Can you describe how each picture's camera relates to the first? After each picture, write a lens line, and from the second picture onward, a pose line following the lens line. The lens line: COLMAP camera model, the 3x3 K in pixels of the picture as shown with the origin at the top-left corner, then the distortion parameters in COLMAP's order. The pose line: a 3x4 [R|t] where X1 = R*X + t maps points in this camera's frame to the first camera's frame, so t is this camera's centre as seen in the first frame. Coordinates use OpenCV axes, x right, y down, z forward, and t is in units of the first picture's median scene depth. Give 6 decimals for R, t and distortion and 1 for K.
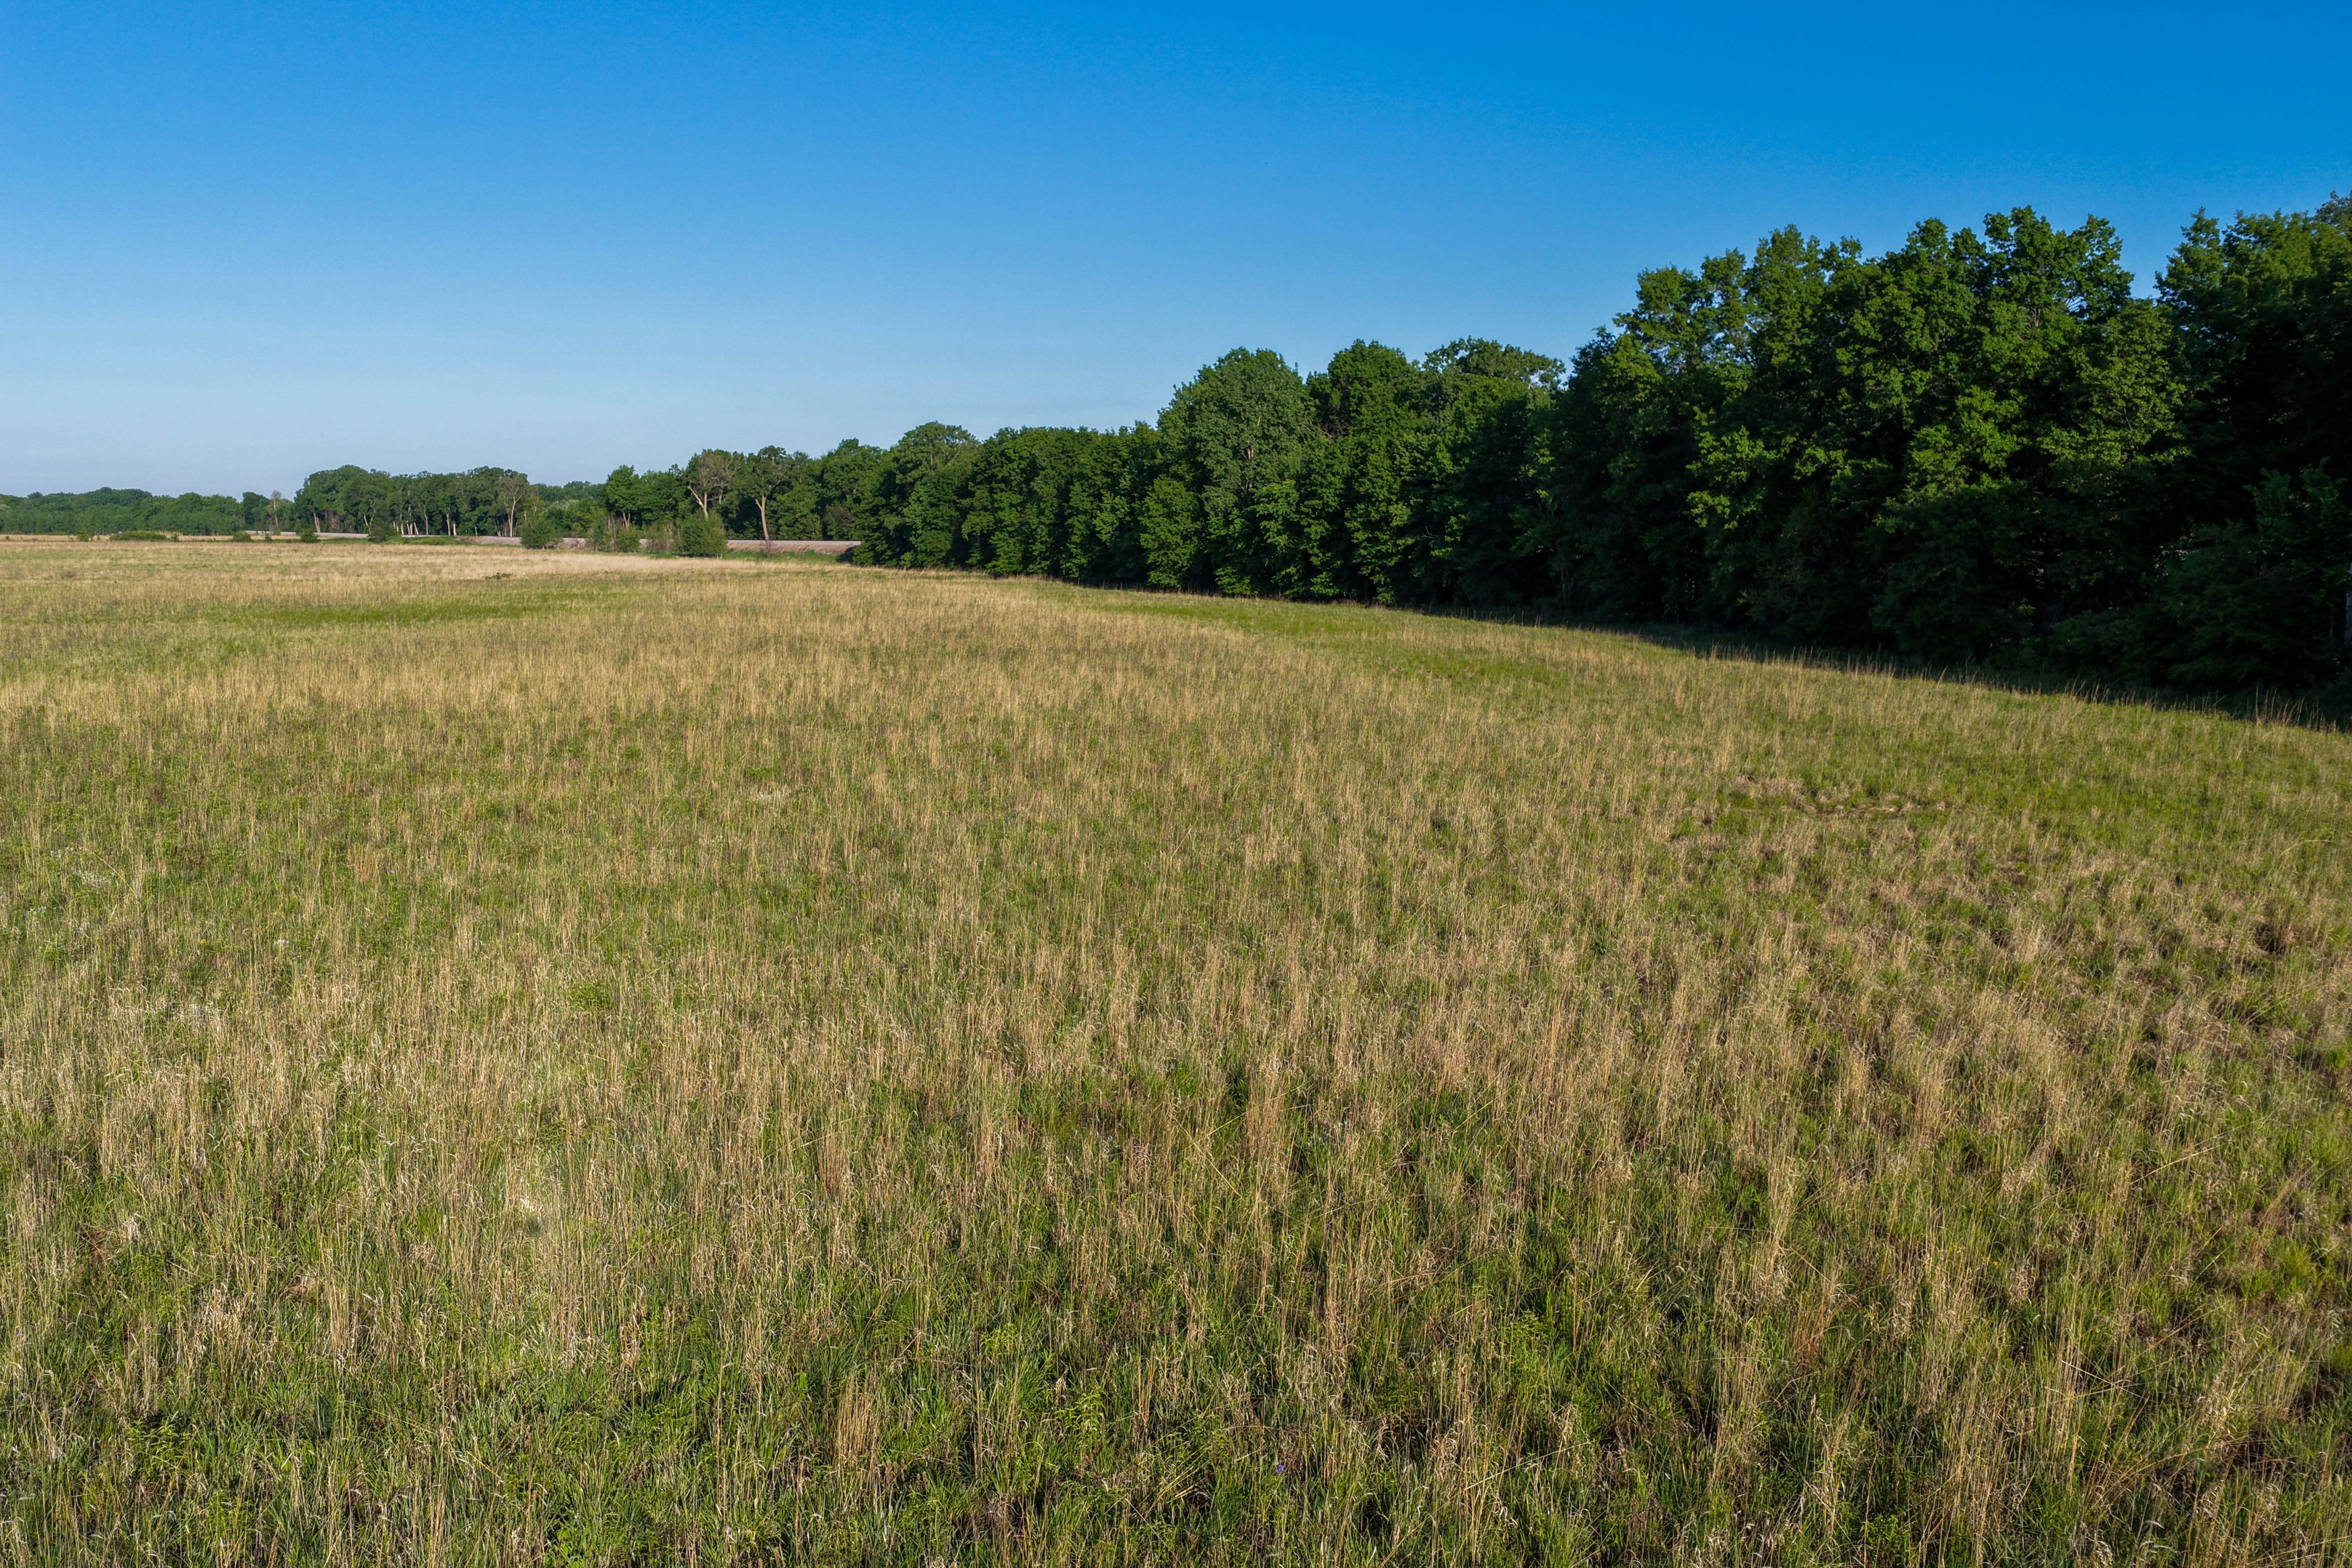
lens RADIAL K [[1919.9, 0, 1180.4], [0, 1919.9, 785.2], [0, 0, 1]] dist [-0.013150, 0.029578]
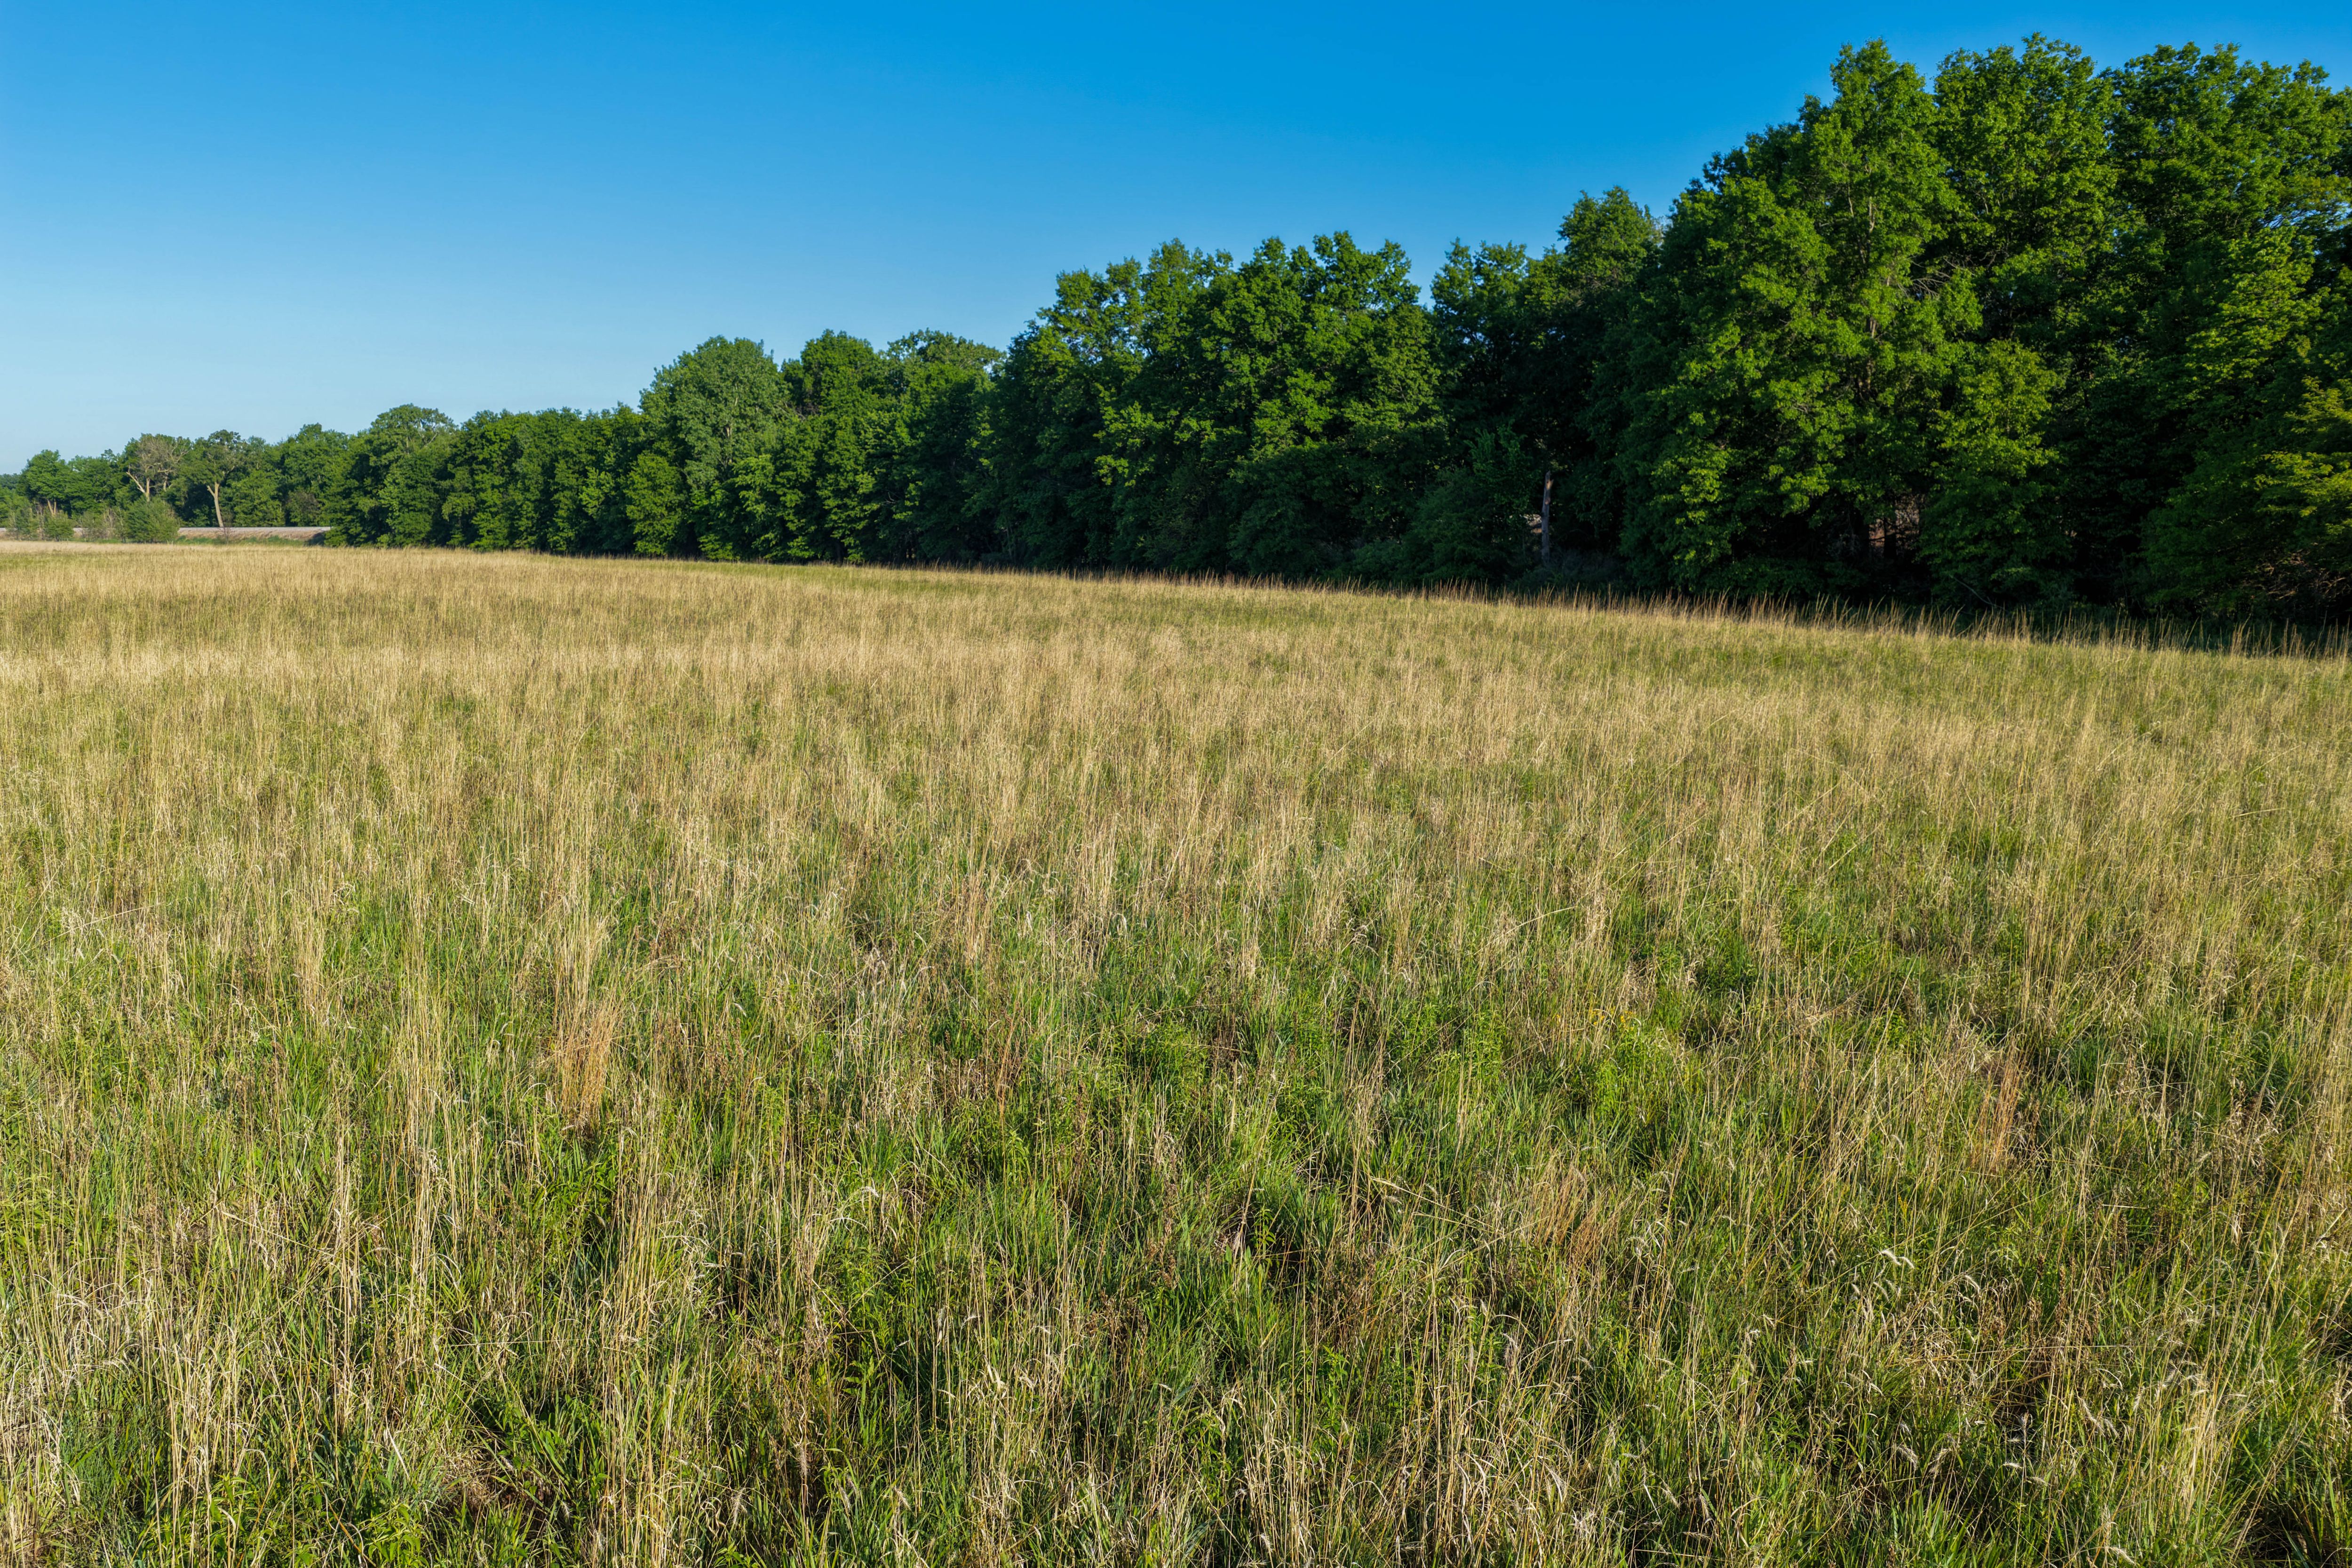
lens RADIAL K [[1919.9, 0, 1189.1], [0, 1919.9, 780.5], [0, 0, 1]] dist [-0.013150, 0.029578]
pose [[0.965751, -0.032936, 0.257370, 0.002272], [0.034027, 0.999421, 0.000215, 0.038206], [-0.257228, 0.008549, 0.966313, -0.130398]]
